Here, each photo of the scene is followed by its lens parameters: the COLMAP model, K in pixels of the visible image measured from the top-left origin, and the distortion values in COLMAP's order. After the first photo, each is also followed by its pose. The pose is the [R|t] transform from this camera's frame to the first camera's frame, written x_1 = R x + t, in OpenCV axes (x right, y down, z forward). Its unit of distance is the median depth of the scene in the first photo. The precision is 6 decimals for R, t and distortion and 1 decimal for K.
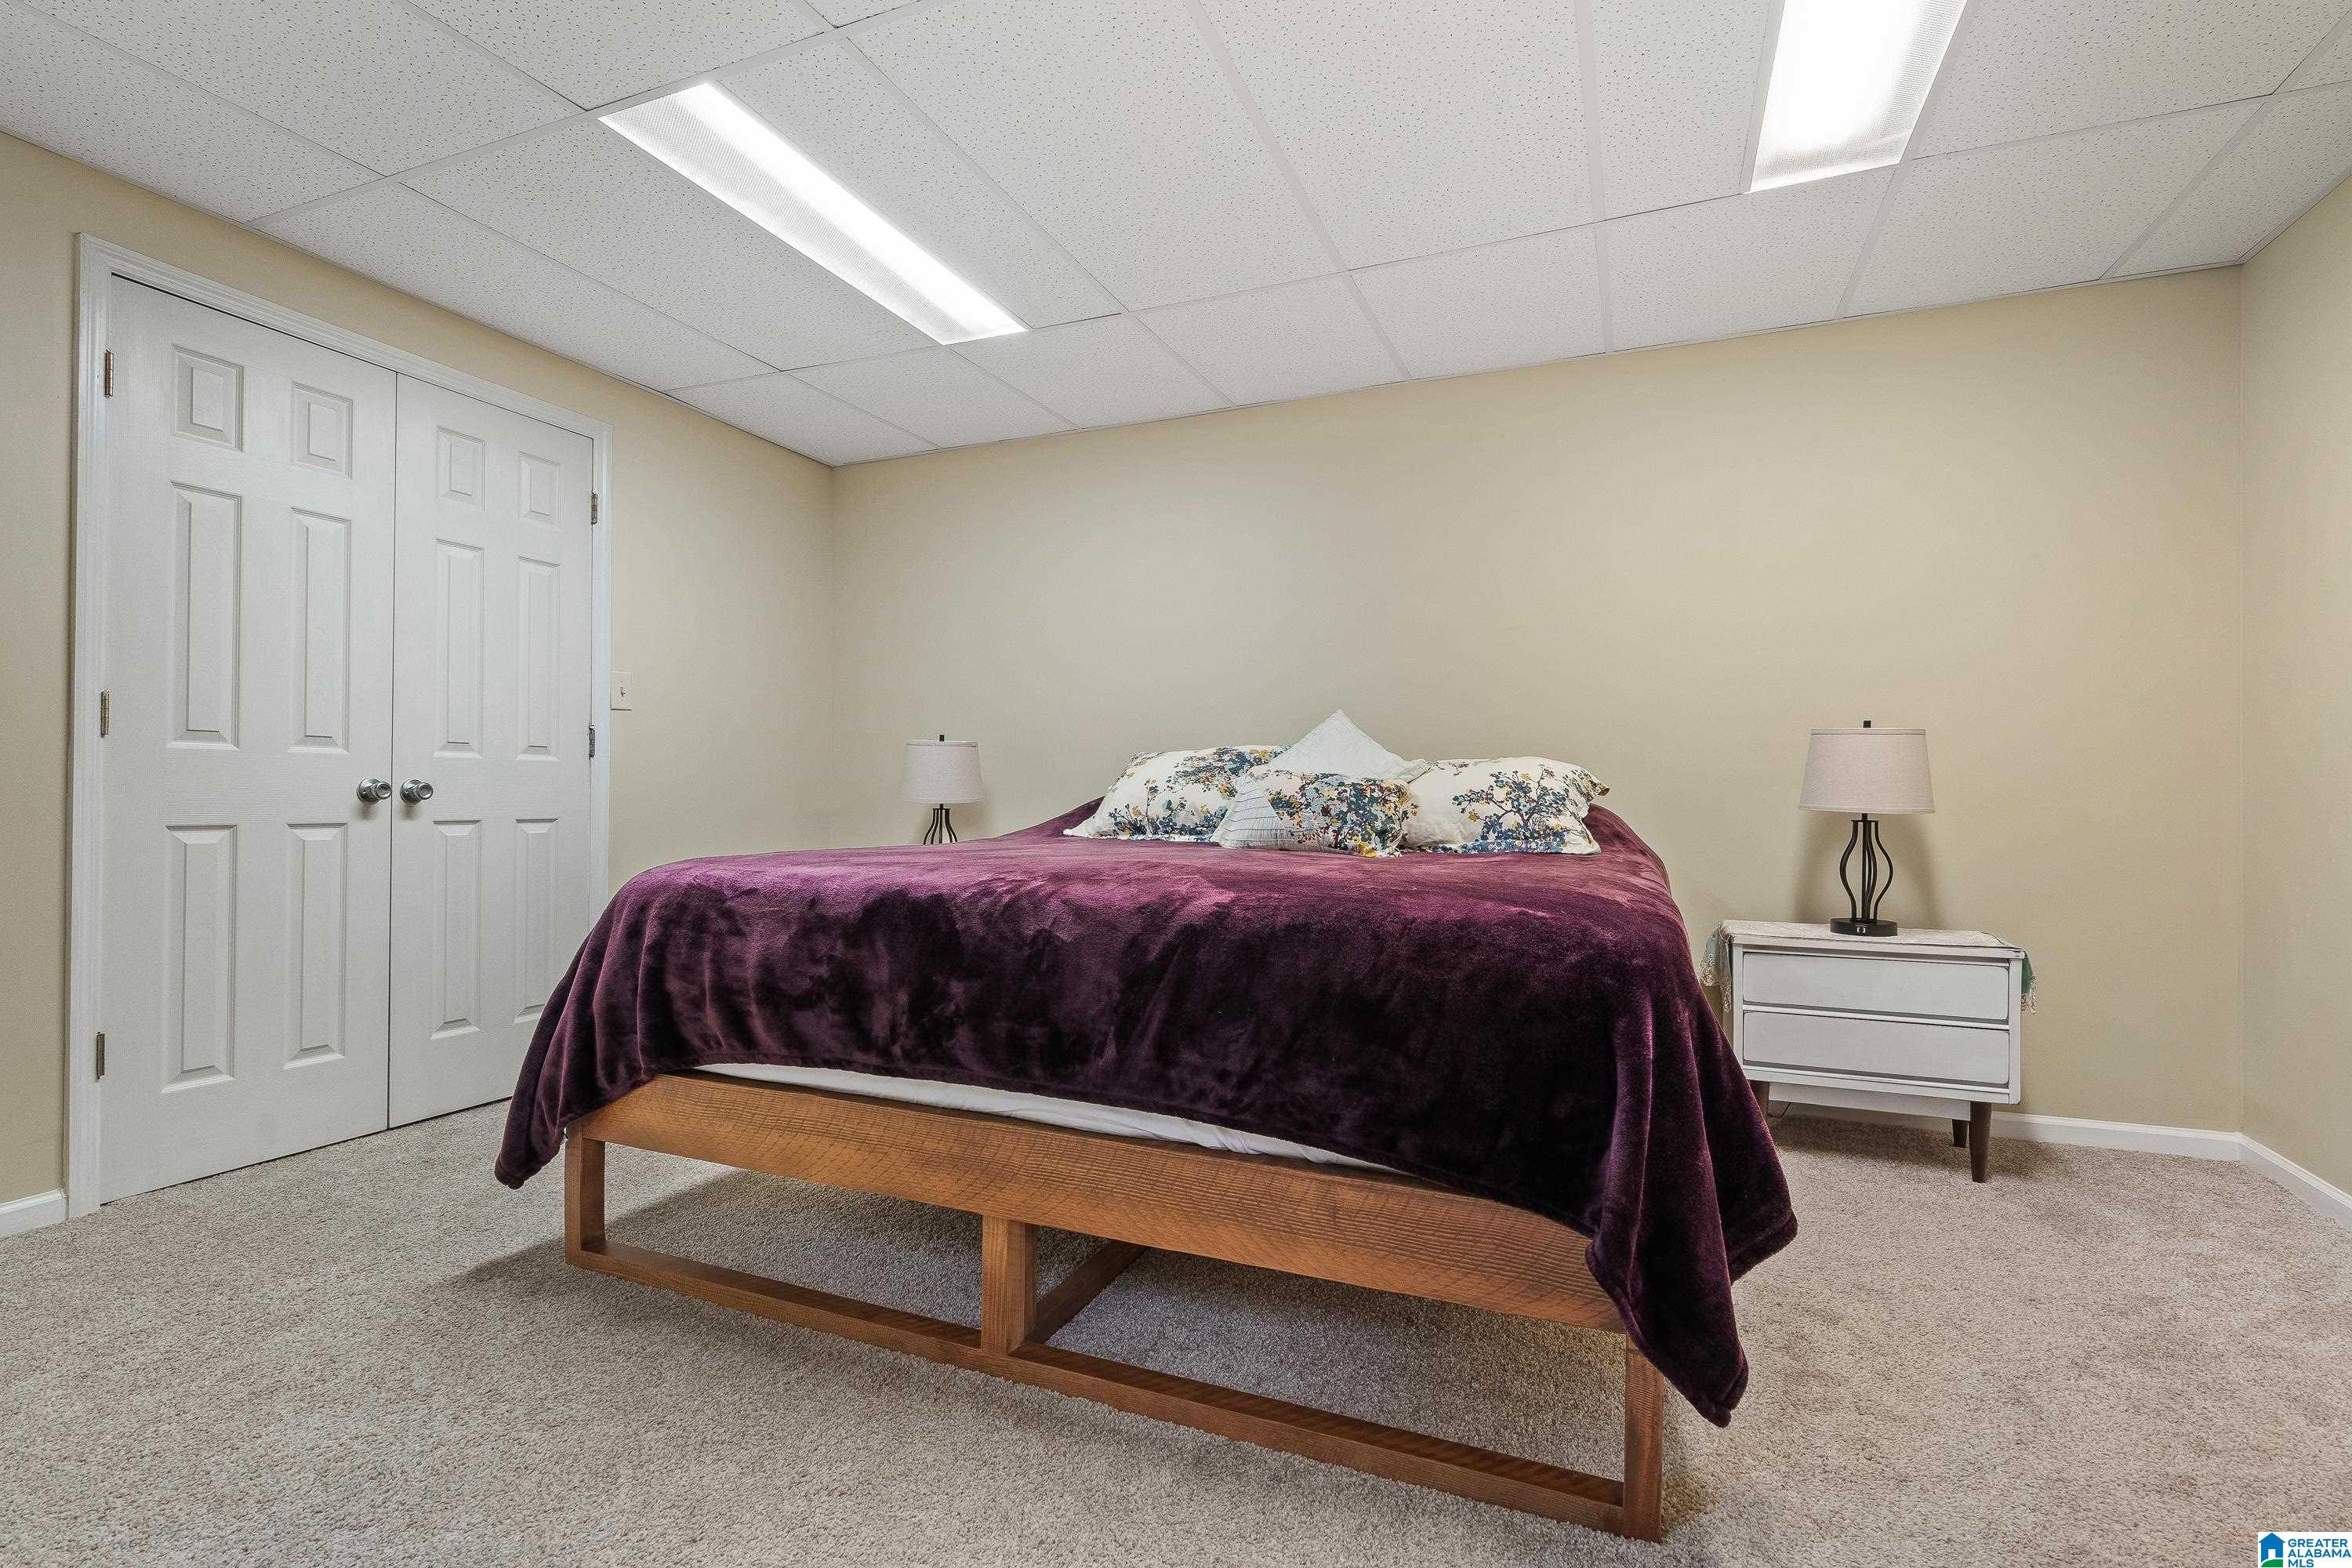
lens RADIAL K [[1145.1, 0, 1171.8], [0, 1145.1, 786.7], [0, 0, 1]] dist [0.006443, 0.000845]
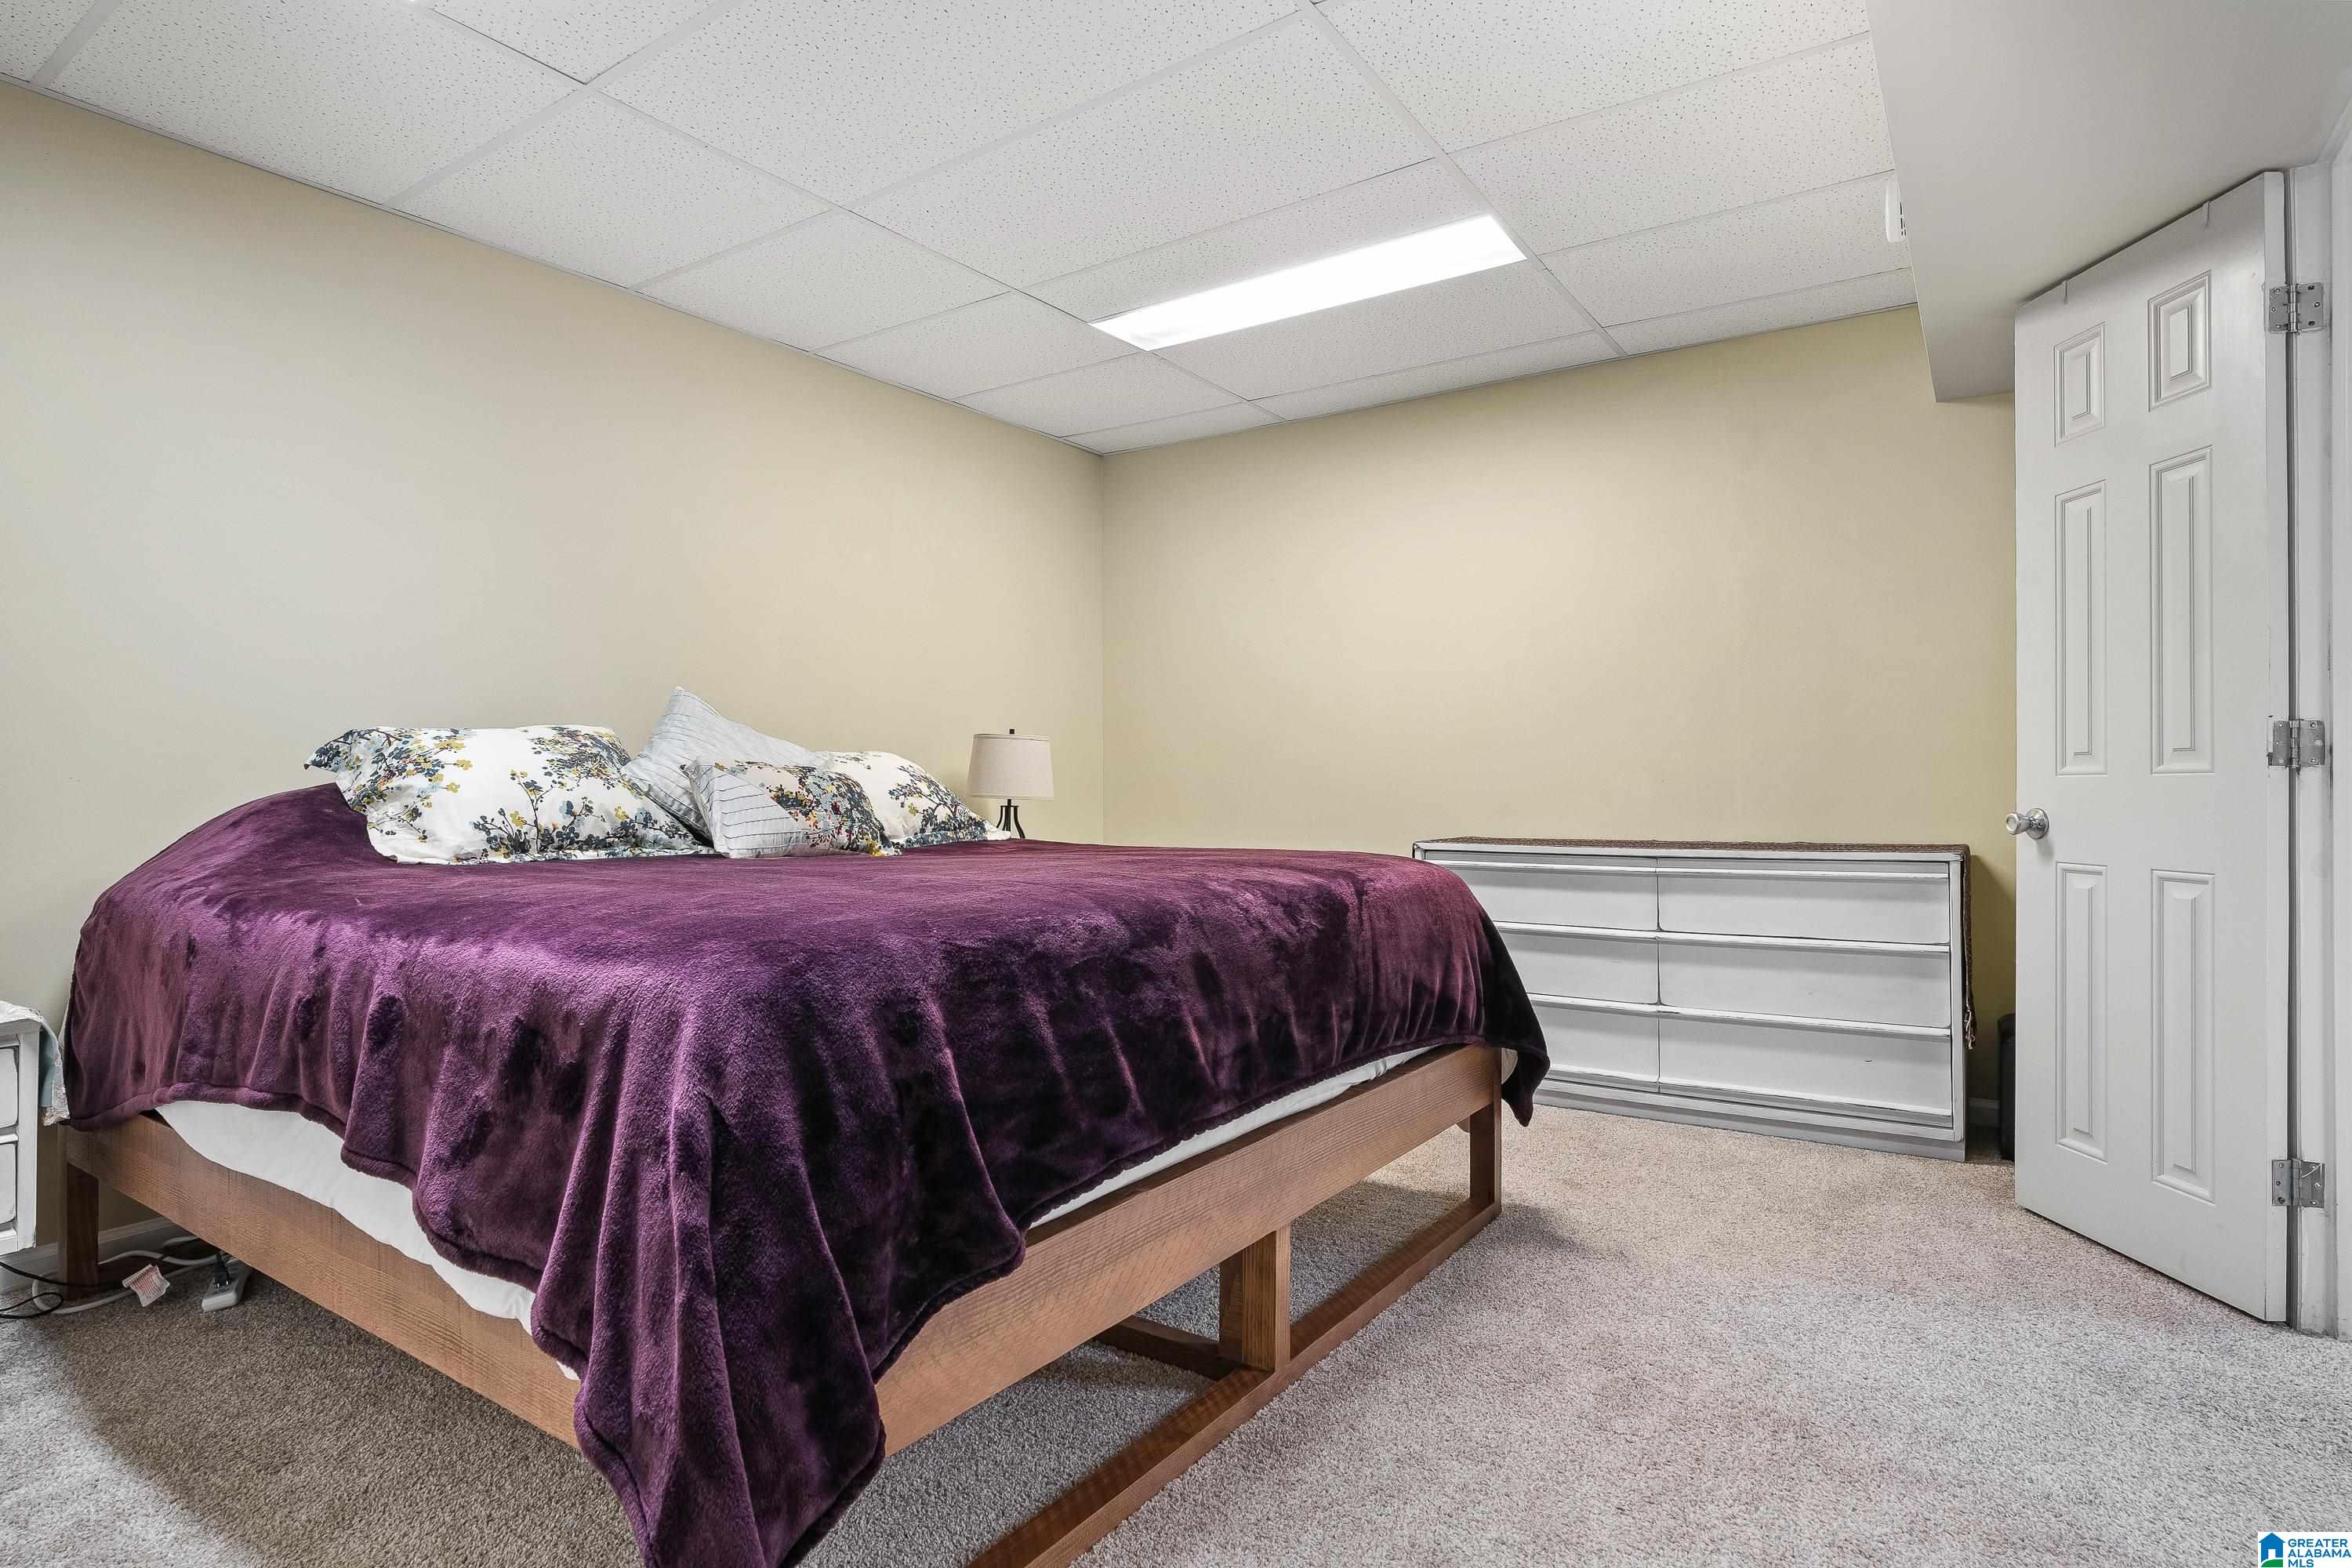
lens RADIAL K [[1223.1, 0, 1171.8], [0, 1223.1, 782.5], [0, 0, 1]] dist [-0.007227, -0.001176]
pose [[0.204386, -0.004331, 0.978881, -0.738713], [0.002271, 0.999990, 0.003951, -0.002241], [-0.978888, 0.001416, 0.204394, 0.552133]]
